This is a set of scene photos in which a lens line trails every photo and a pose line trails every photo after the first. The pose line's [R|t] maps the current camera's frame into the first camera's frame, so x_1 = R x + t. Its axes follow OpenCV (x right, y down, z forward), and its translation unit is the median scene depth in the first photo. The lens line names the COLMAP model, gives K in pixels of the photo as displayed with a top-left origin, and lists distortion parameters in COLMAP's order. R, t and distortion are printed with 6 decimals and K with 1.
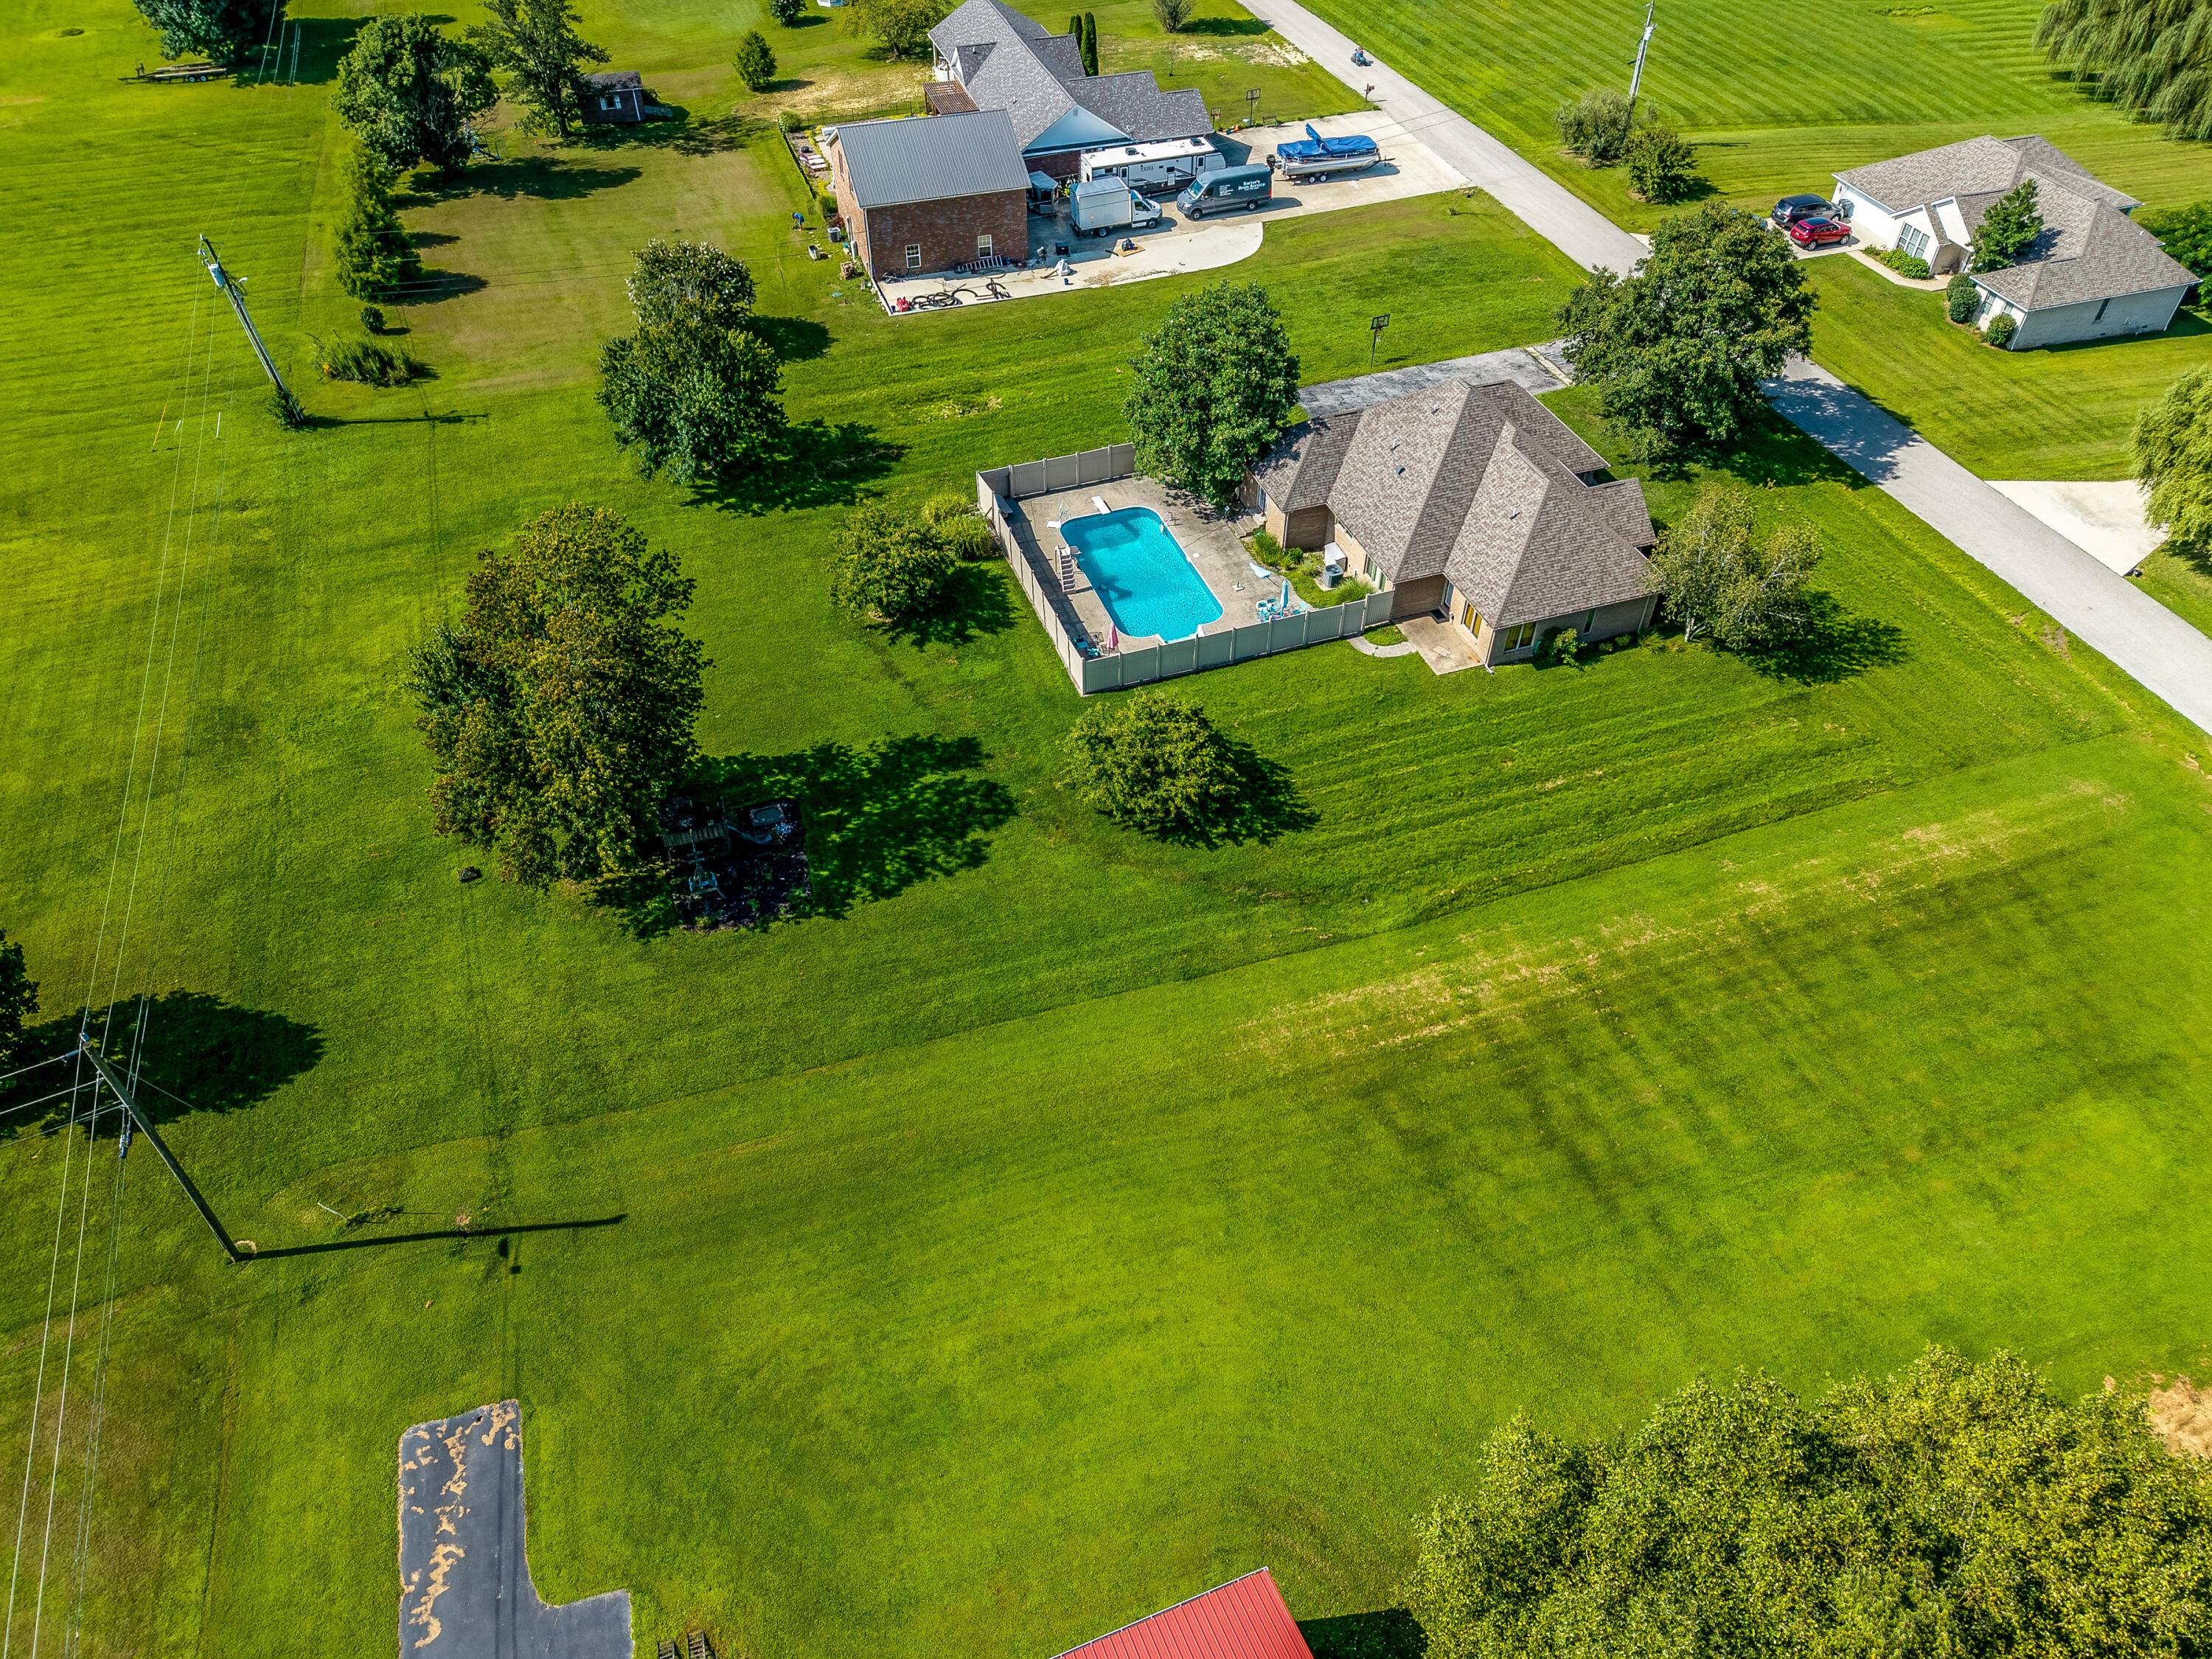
lens RADIAL K [[1486.5, 0, 1099.8], [0, 1486.5, 816.7], [0, 0, 1]] dist [0.023002, -0.017924]
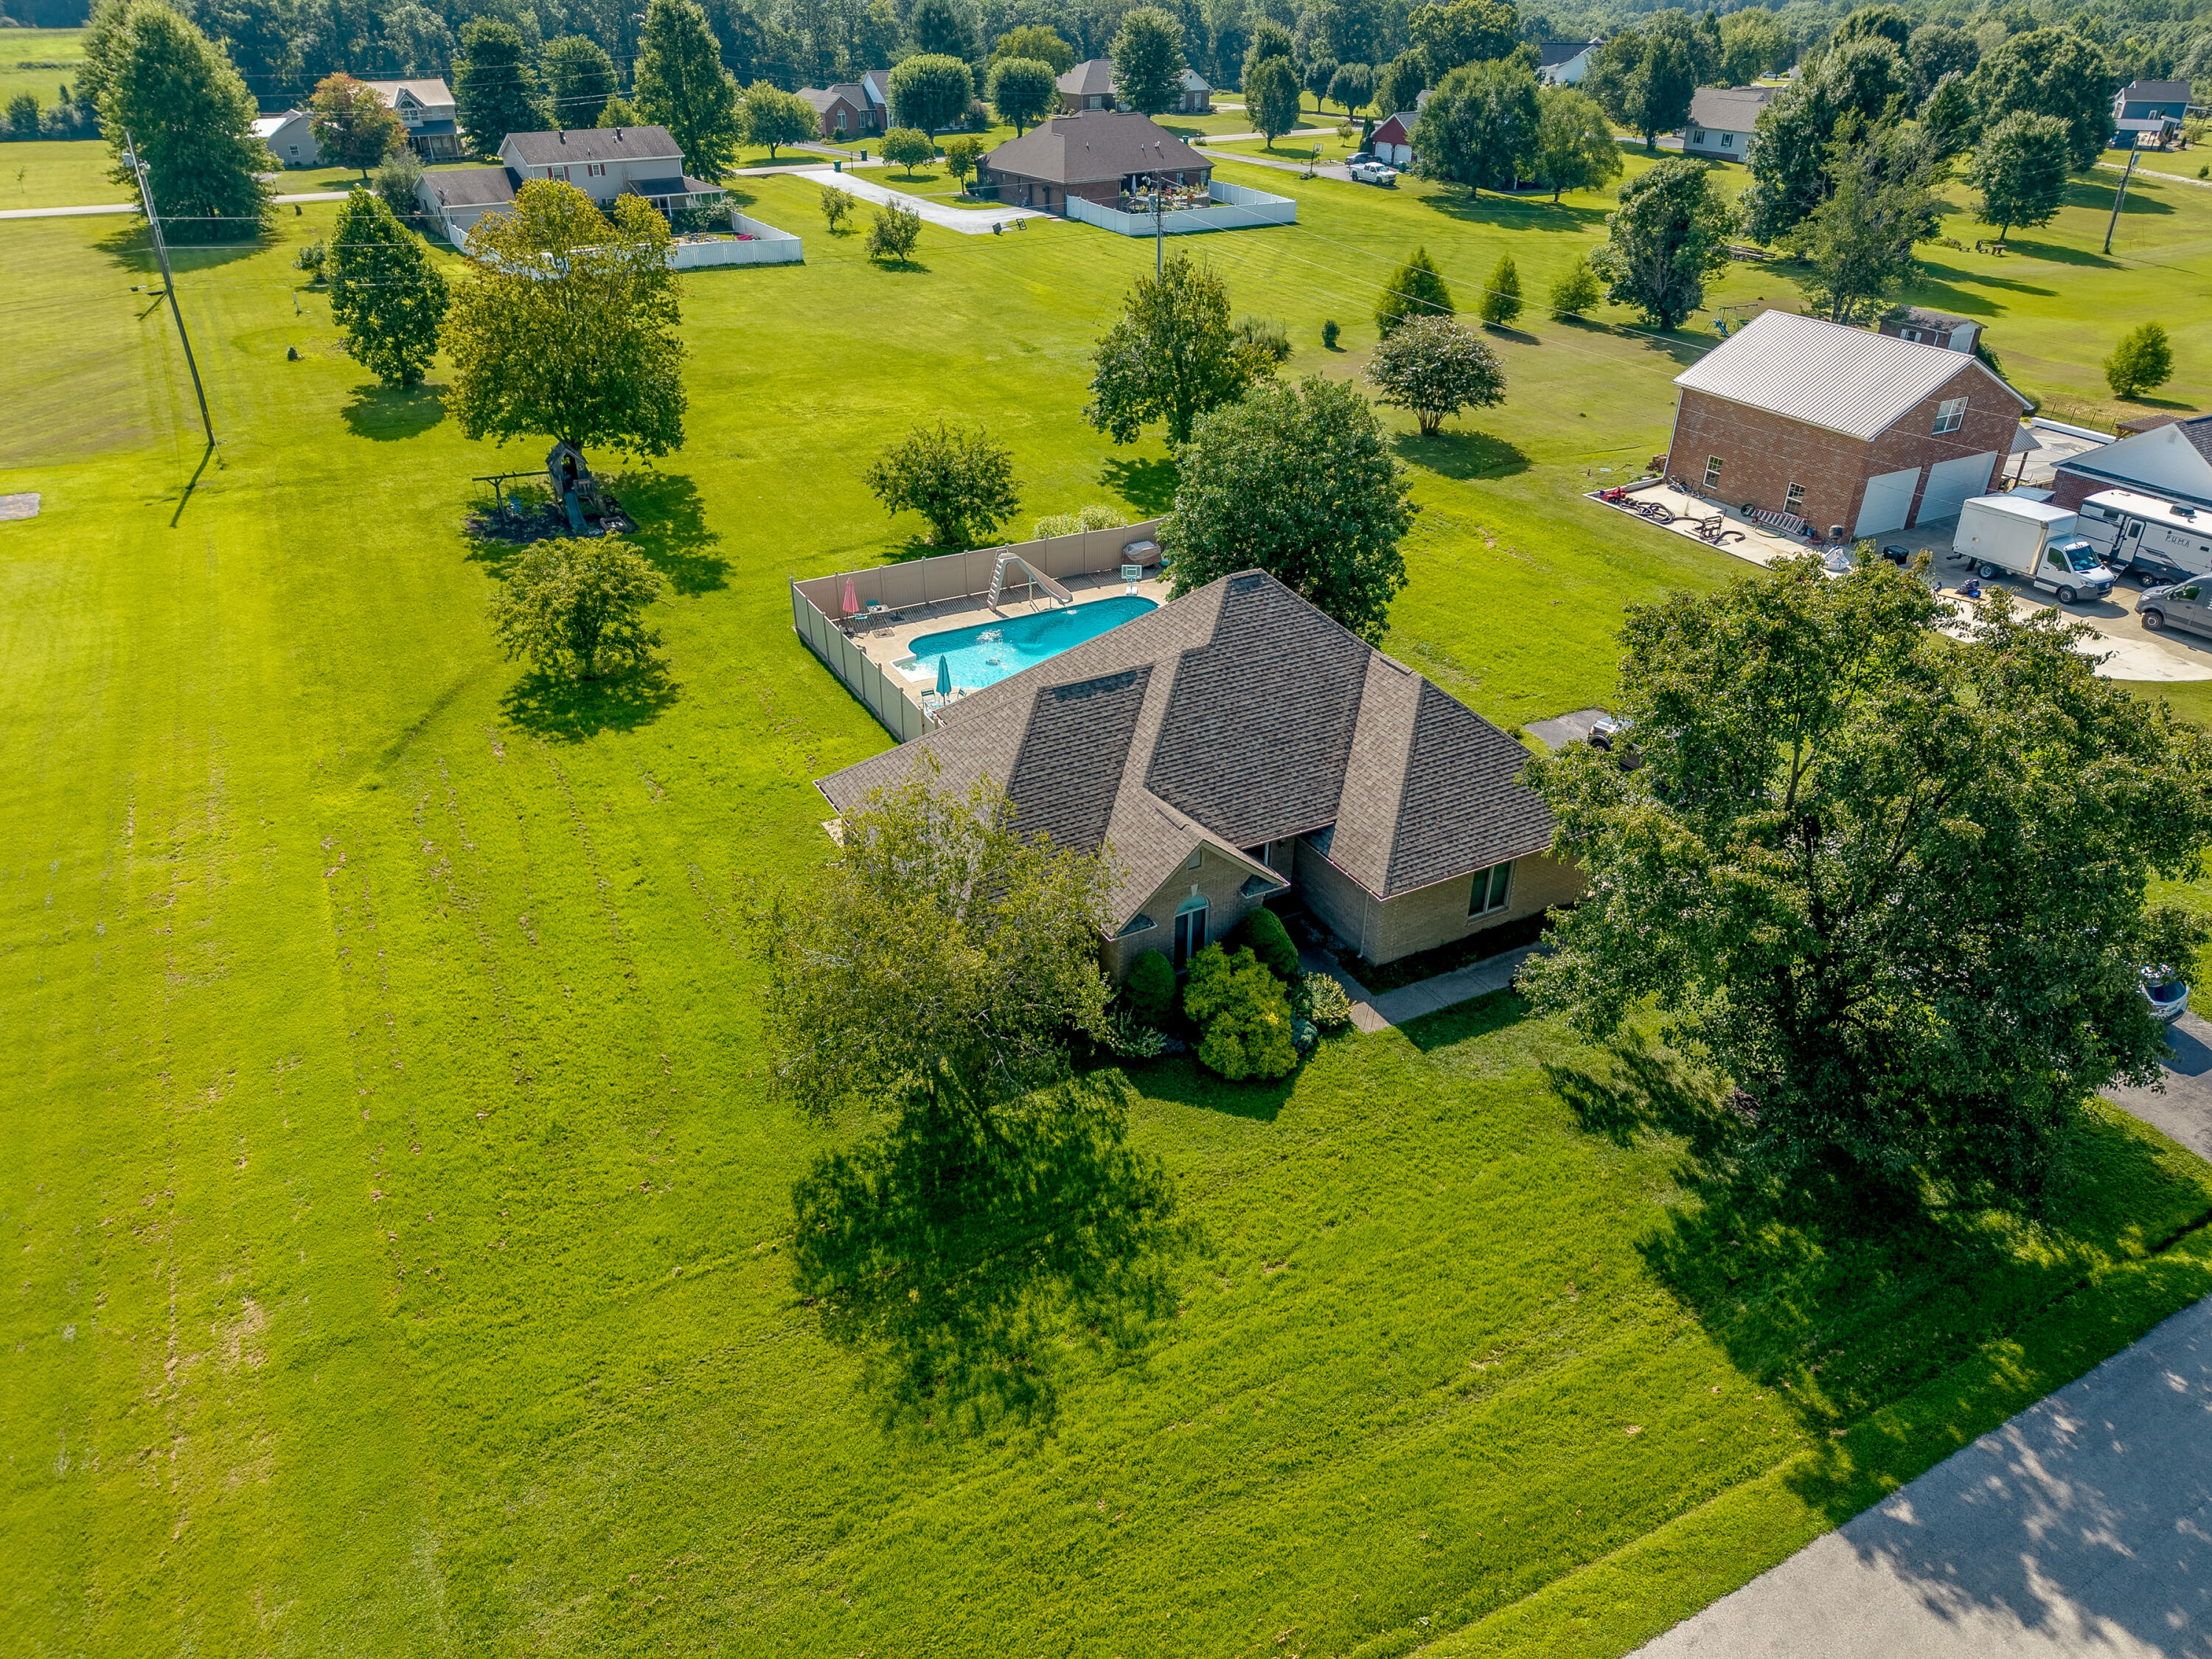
lens RADIAL K [[1486.5, 0, 1099.8], [0, 1486.5, 816.7], [0, 0, 1]] dist [0.023002, -0.017924]
pose [[0.168660, 0.495471, -0.852093, 0.702908], [-0.689460, 0.677103, 0.257250, -0.305797], [0.704414, 0.544096, 0.455807, 0.684890]]
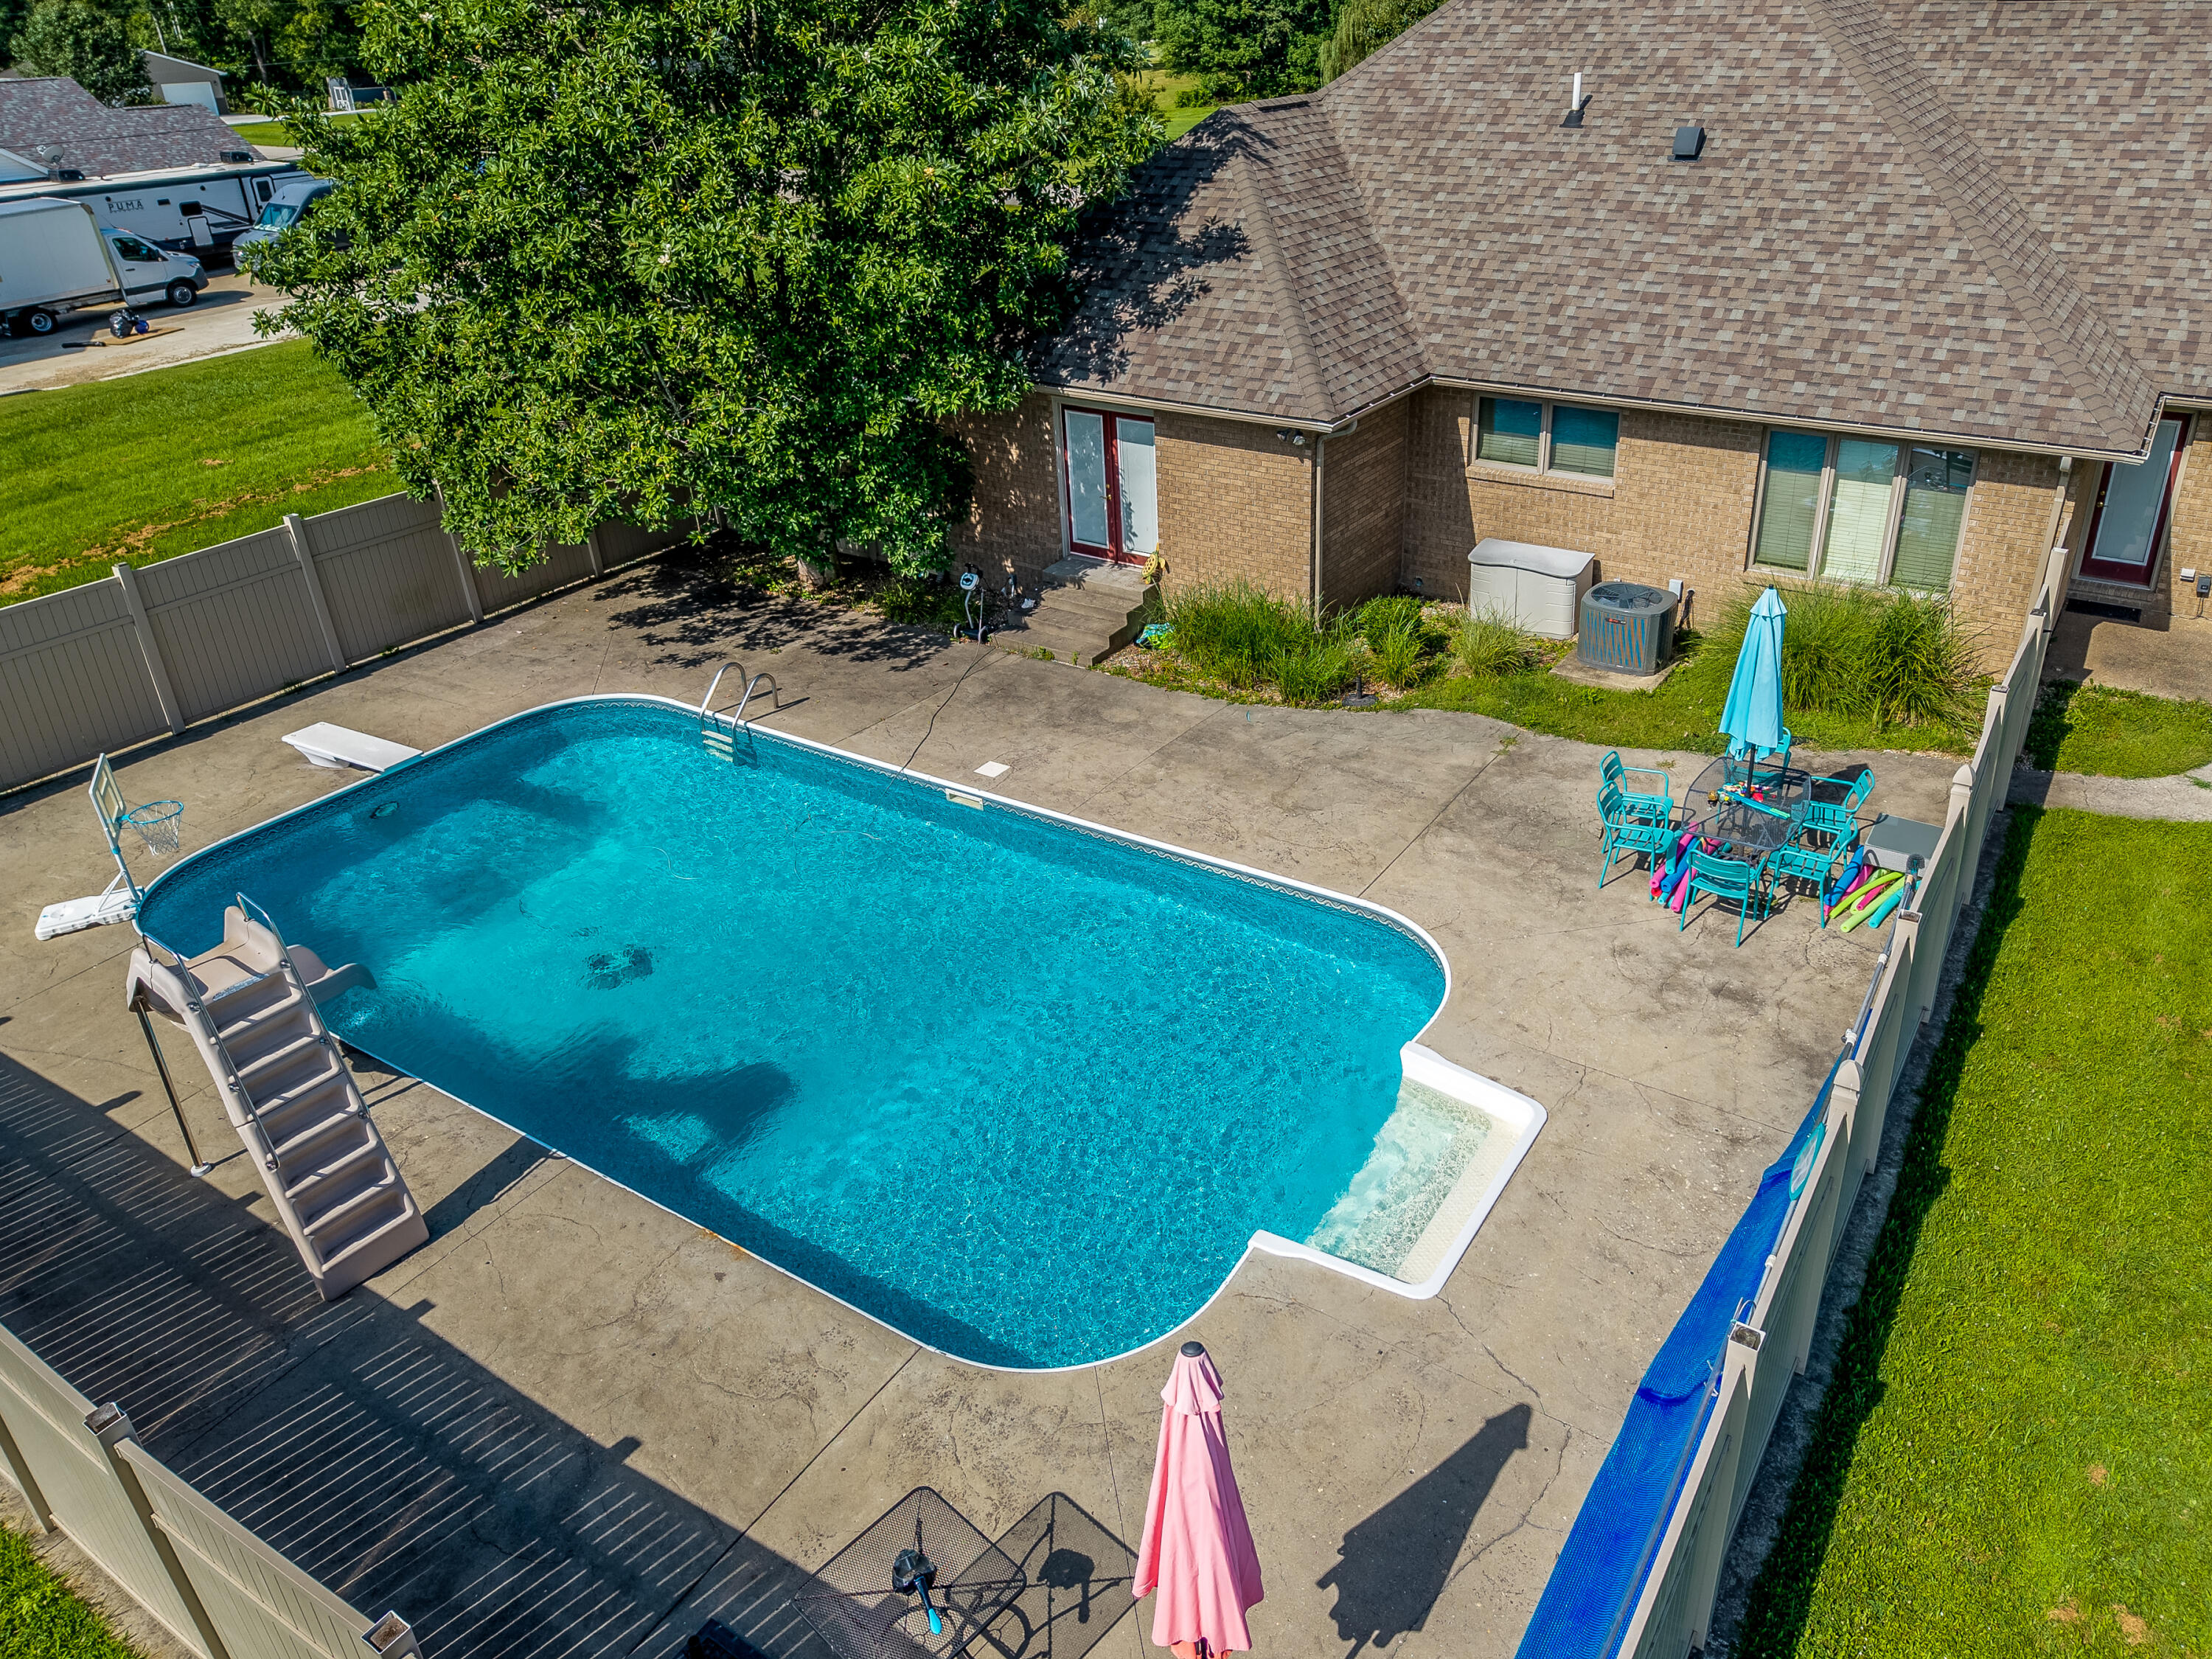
lens RADIAL K [[1548.1, 0, 1205.2], [0, 1548.1, 734.9], [0, 0, 1]] dist [-0.004679, 0.005752]
pose [[0.777154, -0.279021, 0.564073, -0.025912], [0.447143, 0.875551, -0.182958, -0.125923], [-0.442825, 0.394408, 0.805201, 0.794810]]
